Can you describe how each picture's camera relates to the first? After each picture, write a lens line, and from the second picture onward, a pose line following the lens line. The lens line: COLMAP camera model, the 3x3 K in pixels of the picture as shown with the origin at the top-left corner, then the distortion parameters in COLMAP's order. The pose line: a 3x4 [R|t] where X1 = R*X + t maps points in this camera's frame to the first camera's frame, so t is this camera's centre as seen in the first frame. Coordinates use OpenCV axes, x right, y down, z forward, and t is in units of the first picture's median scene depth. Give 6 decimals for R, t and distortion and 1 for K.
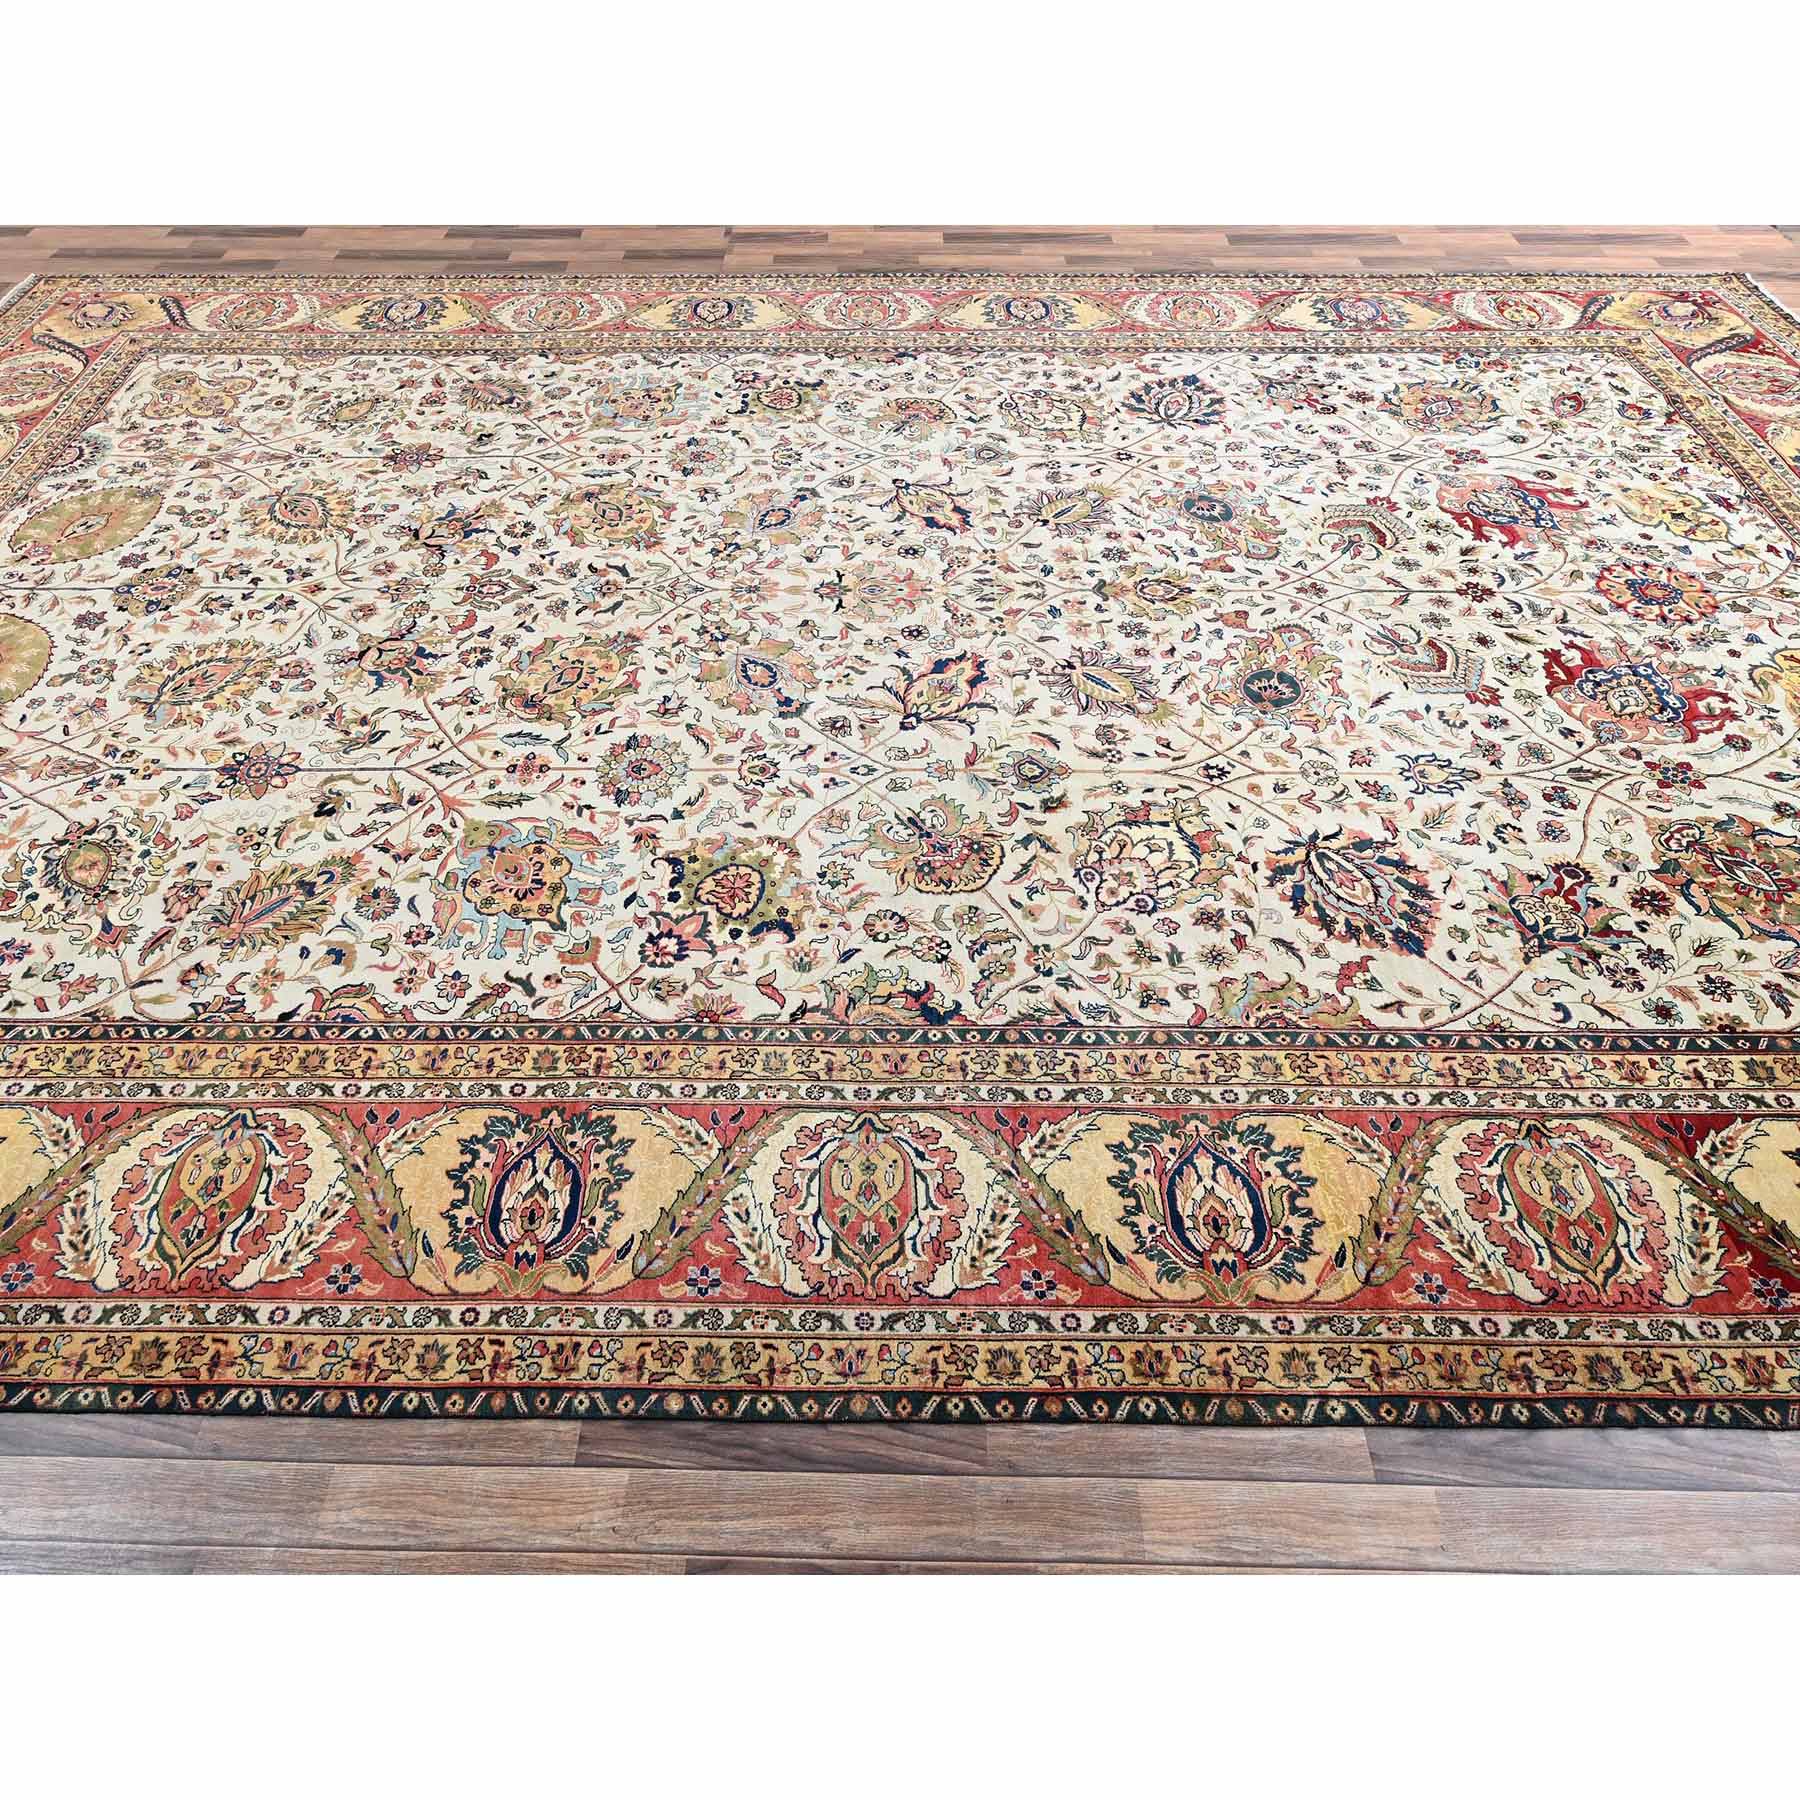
lens RADIAL K [[1673.2, 0, 900.0], [0, 1673.2, 900.0], [0, 0, 1]] dist [-0.005356, 0.007934]
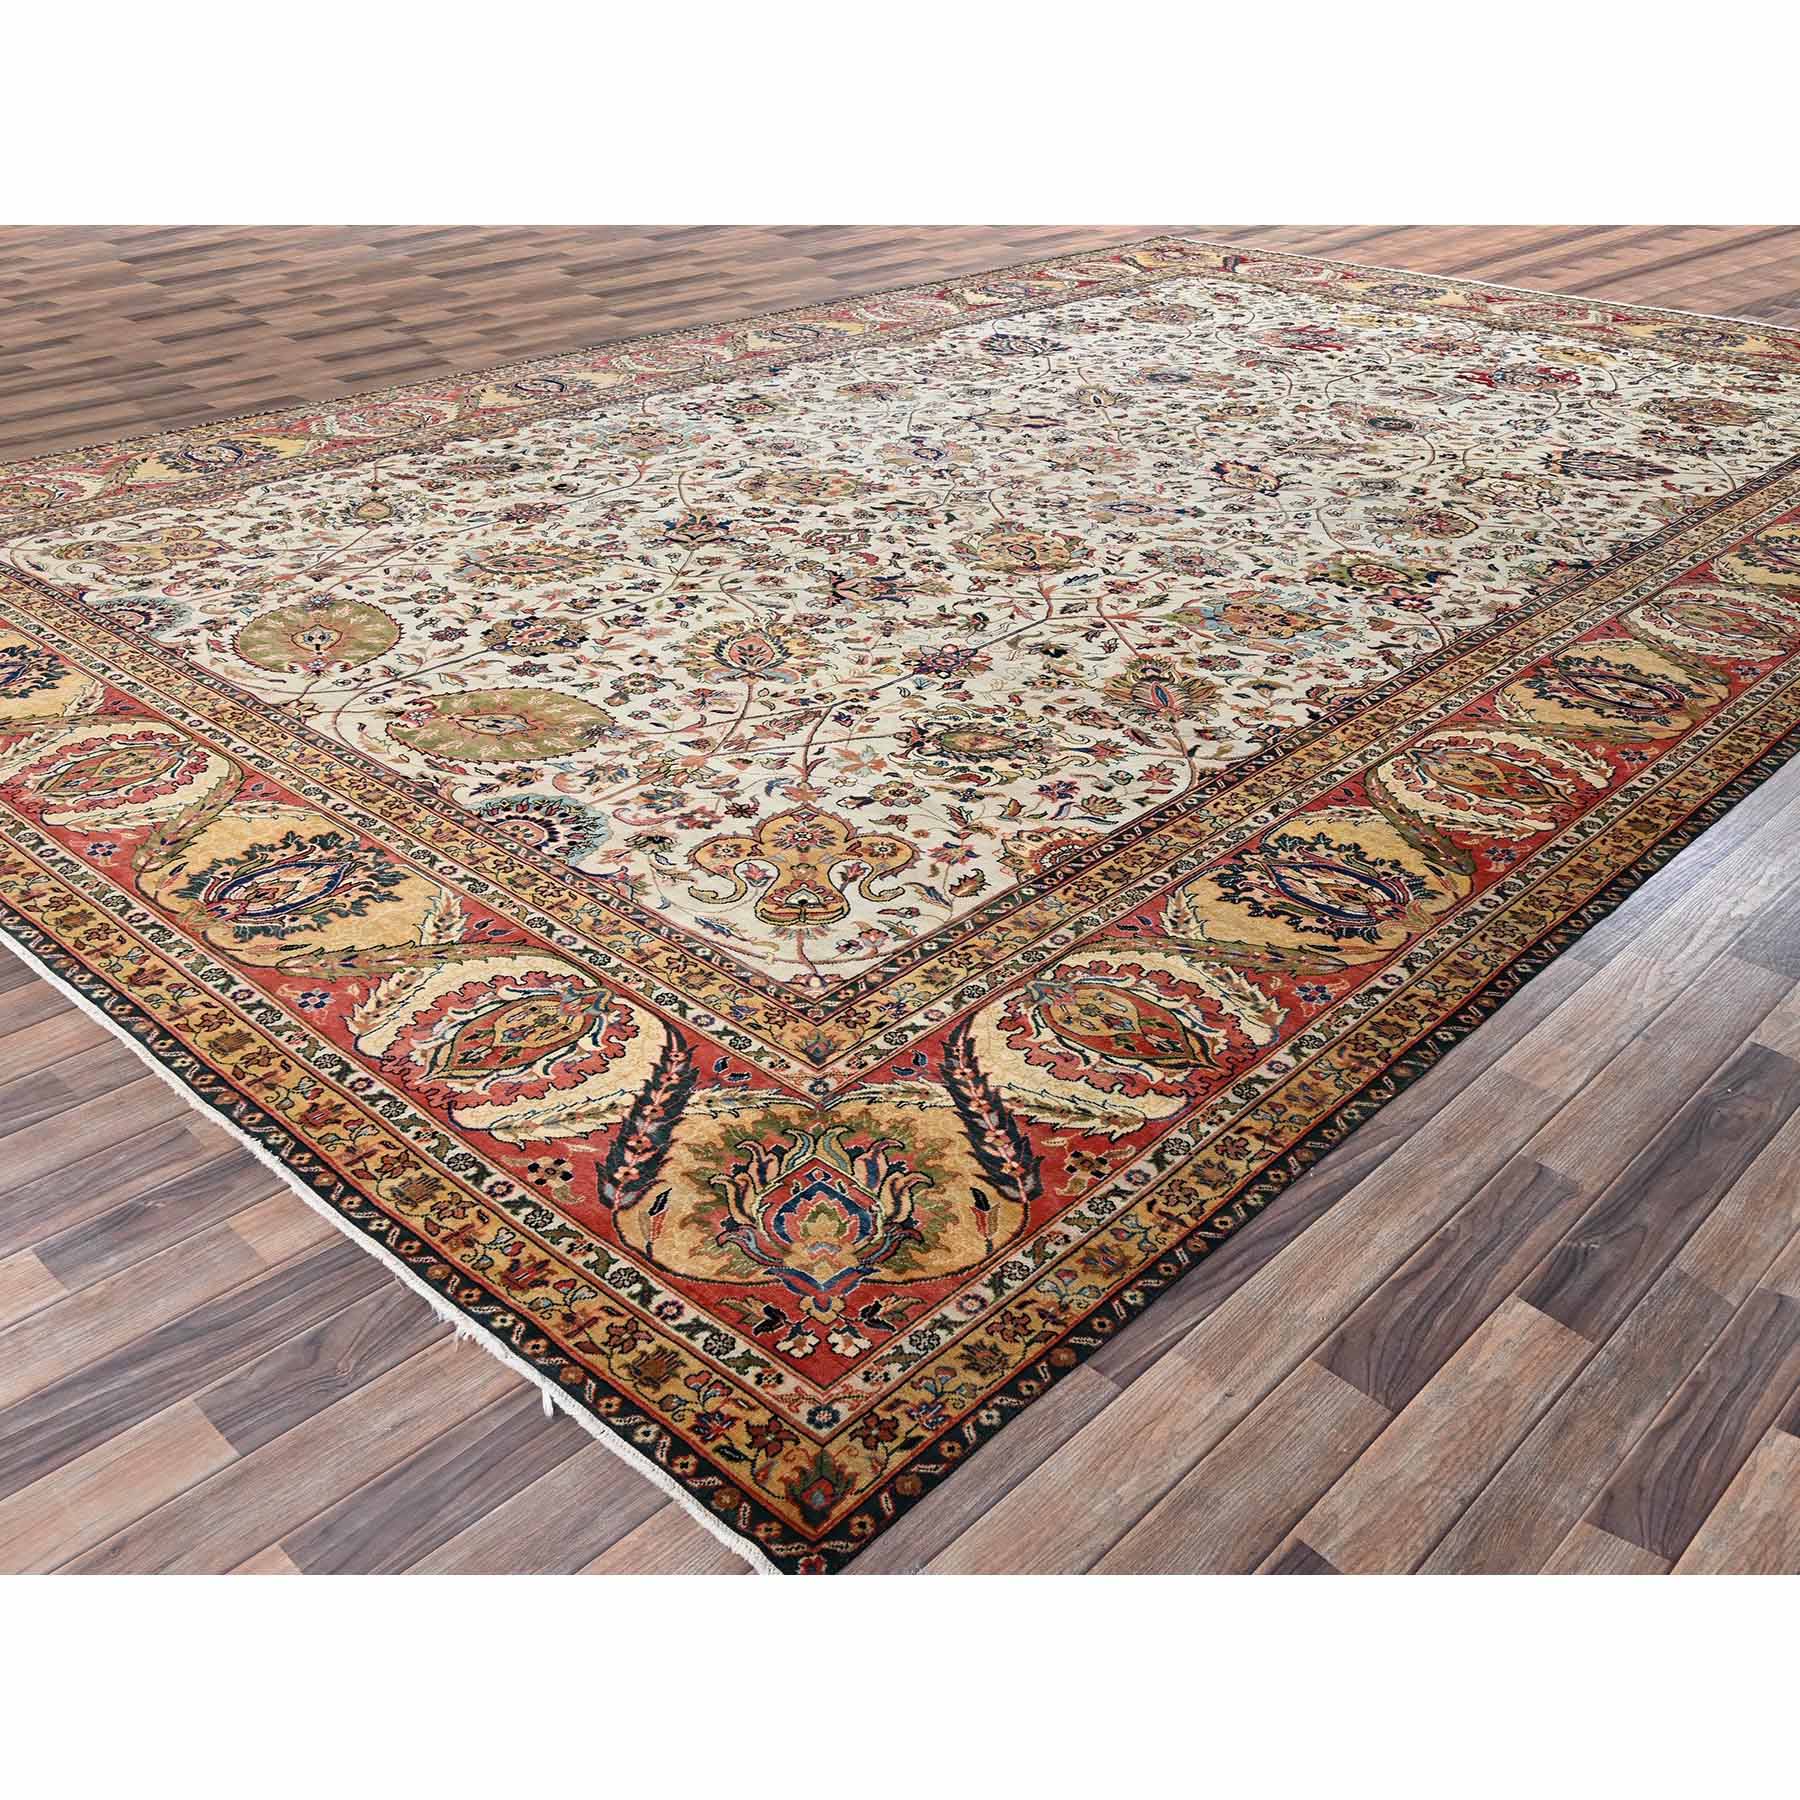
lens RADIAL K [[1673.2, 0, 900.0], [0, 1673.2, 900.0], [0, 0, 1]] dist [-0.005356, 0.007934]
pose [[0.664239, -0.351426, 0.659763, -1.313865], [0.451154, 0.892199, 0.021019, 0.025676], [-0.596026, 0.283693, 0.751180, 0.287274]]
